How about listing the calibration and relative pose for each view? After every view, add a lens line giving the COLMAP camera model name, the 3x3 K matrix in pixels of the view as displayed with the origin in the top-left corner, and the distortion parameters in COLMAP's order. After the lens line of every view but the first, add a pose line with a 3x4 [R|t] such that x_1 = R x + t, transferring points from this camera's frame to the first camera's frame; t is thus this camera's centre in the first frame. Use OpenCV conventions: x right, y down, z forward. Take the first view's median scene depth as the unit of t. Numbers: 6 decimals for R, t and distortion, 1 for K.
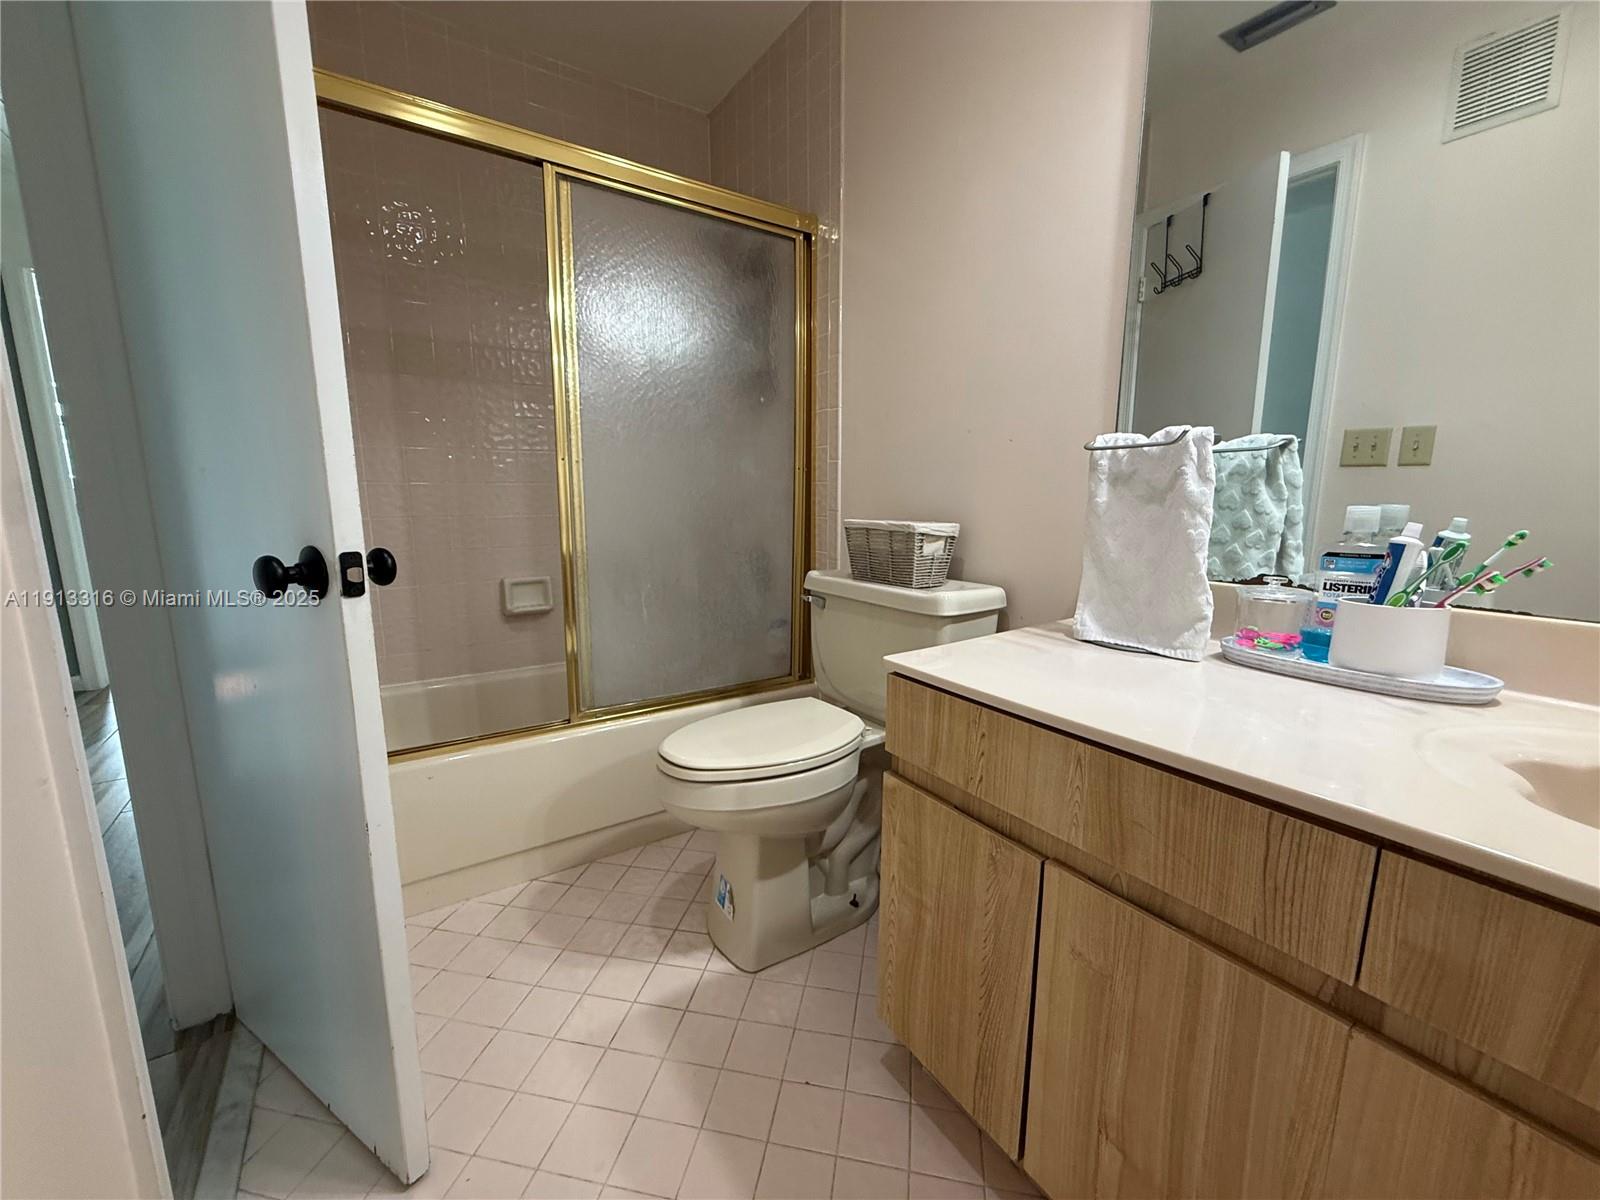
lens RADIAL K [[640.3, 0, 805.2], [0, 640.3, 599.0], [0, 0, 1]] dist [0.001657, -0.000161]
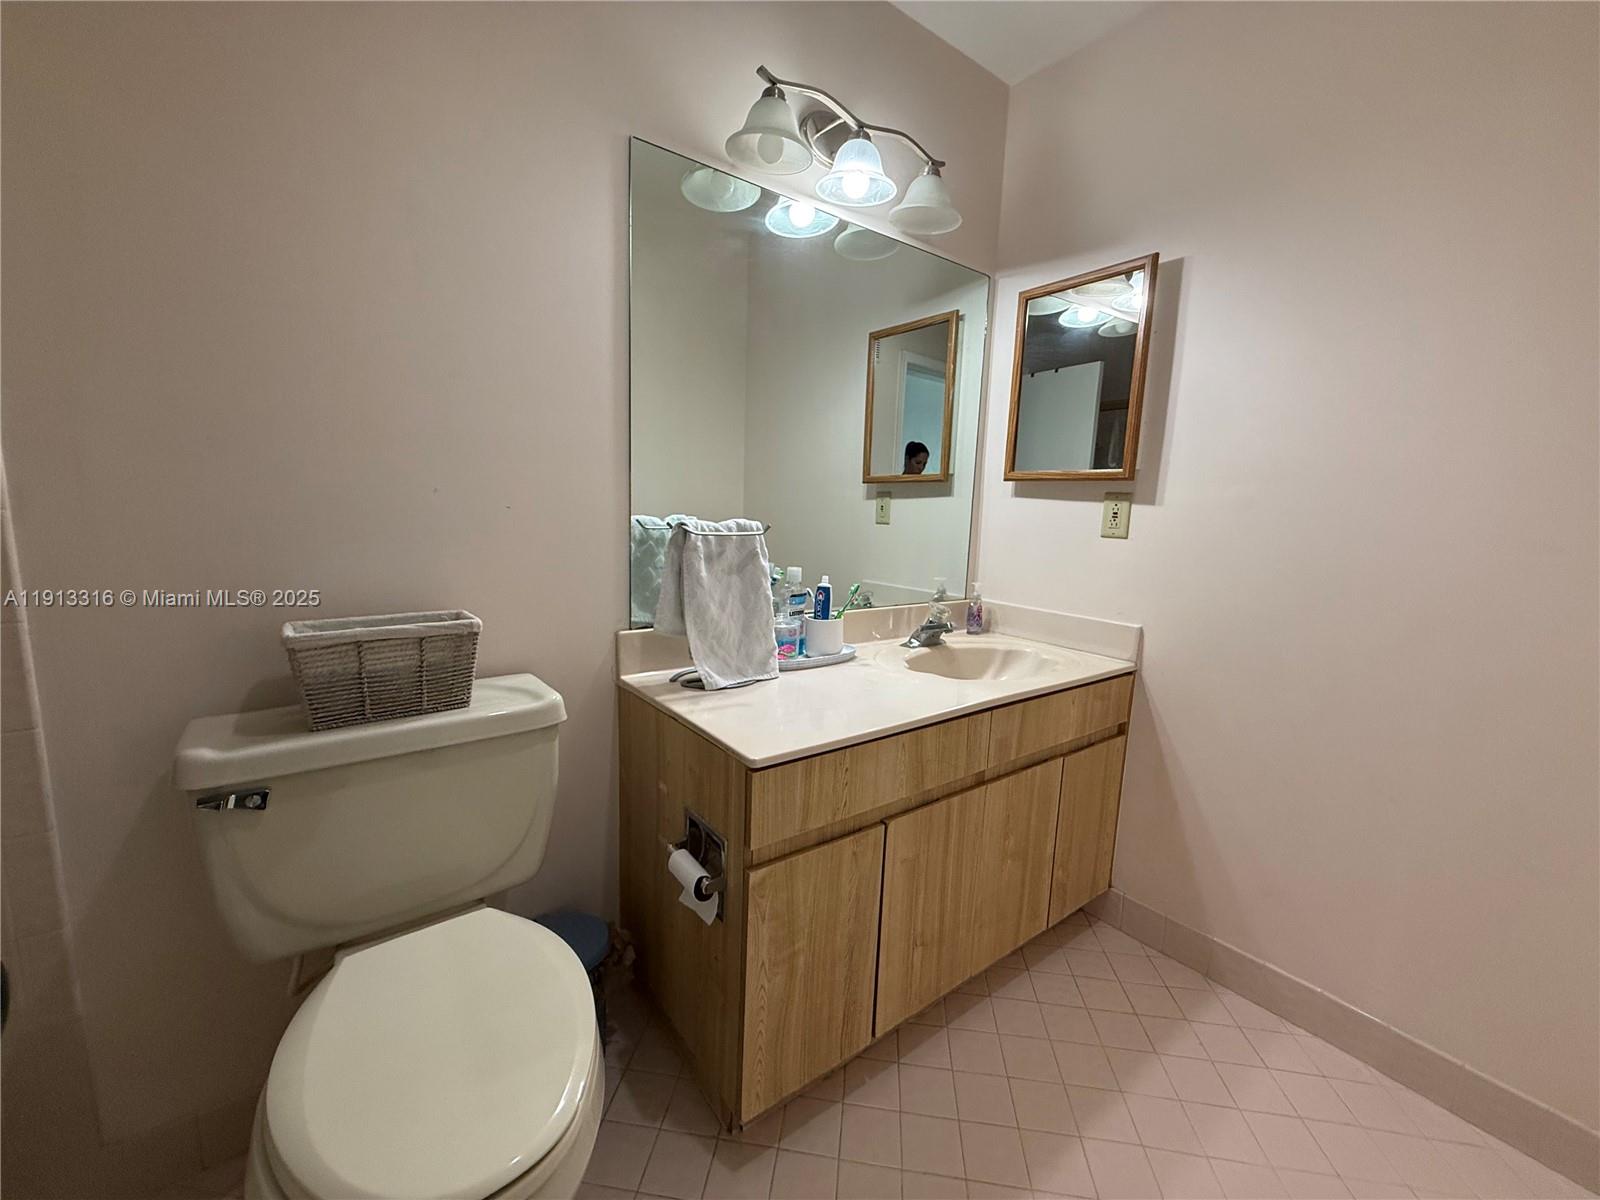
lens RADIAL K [[640.3, 0, 803.7], [0, 640.3, 597.9], [0, 0, 1]] dist [0.001657, -0.000161]
pose [[-0.059552, -0.143060, 0.987921, -0.921495], [0.132265, 0.979820, 0.149860, -0.326355], [-0.989424, 0.139592, -0.039429, 1.048049]]
